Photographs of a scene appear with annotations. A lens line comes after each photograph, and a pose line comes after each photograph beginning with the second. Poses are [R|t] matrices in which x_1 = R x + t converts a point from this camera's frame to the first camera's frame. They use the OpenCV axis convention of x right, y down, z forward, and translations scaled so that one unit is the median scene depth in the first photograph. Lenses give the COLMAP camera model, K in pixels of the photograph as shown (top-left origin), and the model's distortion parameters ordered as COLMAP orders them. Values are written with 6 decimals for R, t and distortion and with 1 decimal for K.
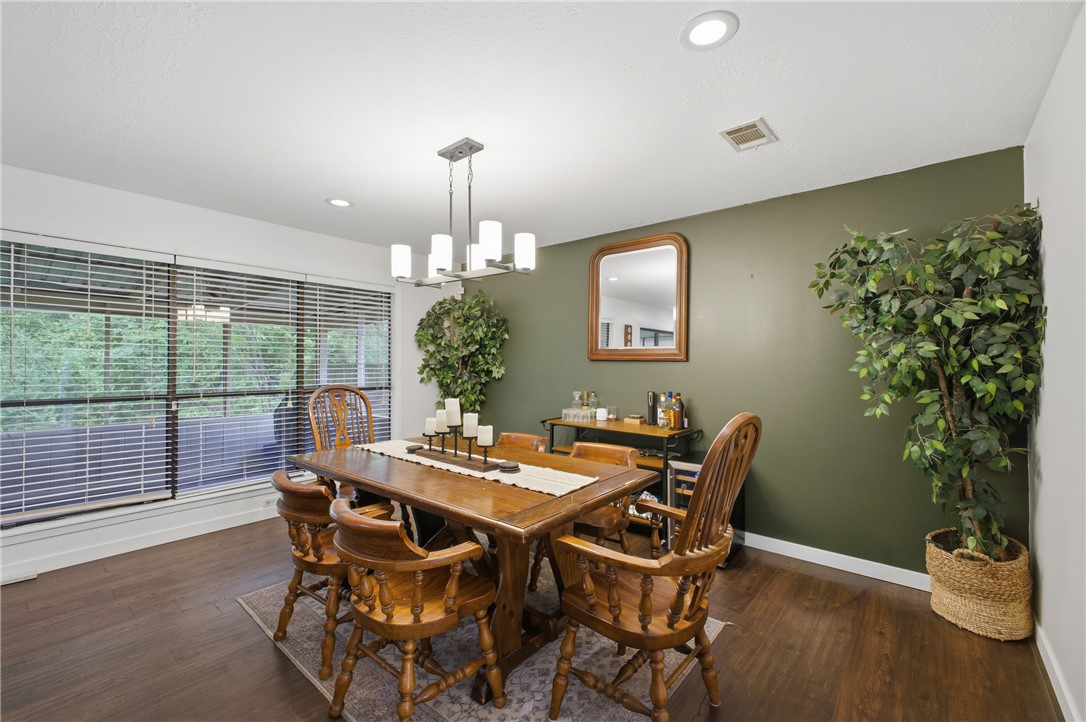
lens RADIAL K [[466.6, 0, 543.0], [0, 466.6, 361.0], [0, 0, 1]] dist [0.004077, -0.000310]
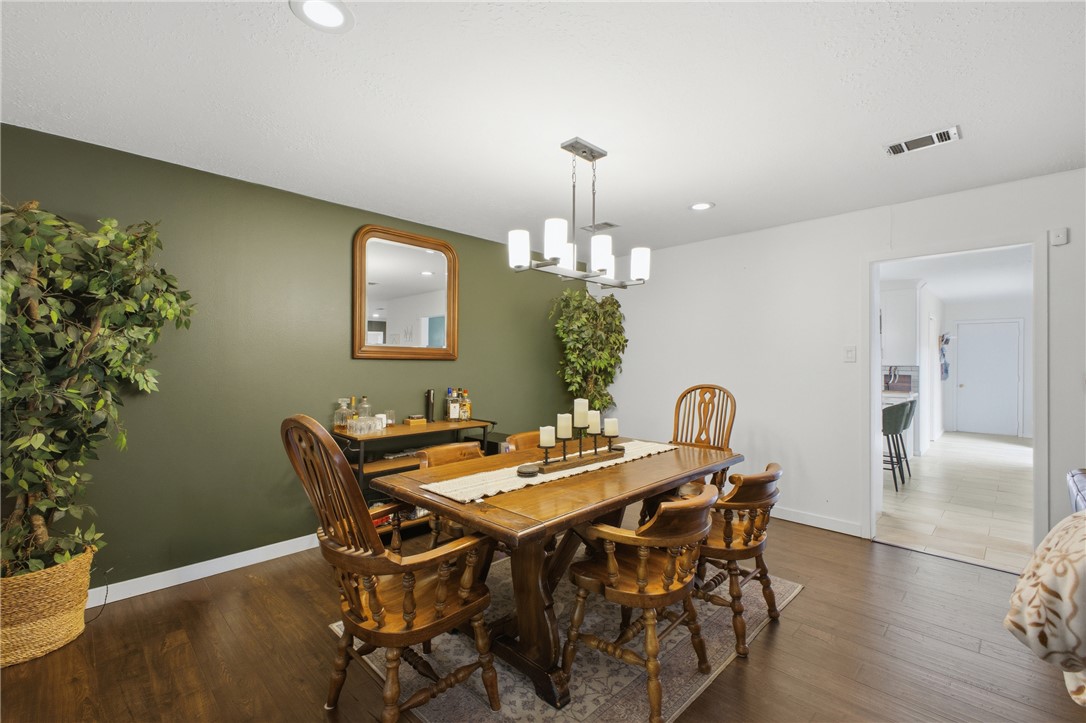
lens RADIAL K [[466.6, 0, 543.0], [0, 466.6, 361.5], [0, 0, 1]] dist [0.004077, -0.000310]
pose [[0.088428, -0.003641, 0.996076, -1.121354], [0.000345, 0.999993, 0.003625, -0.001650], [-0.996083, 0.000023, 0.088428, 0.949480]]
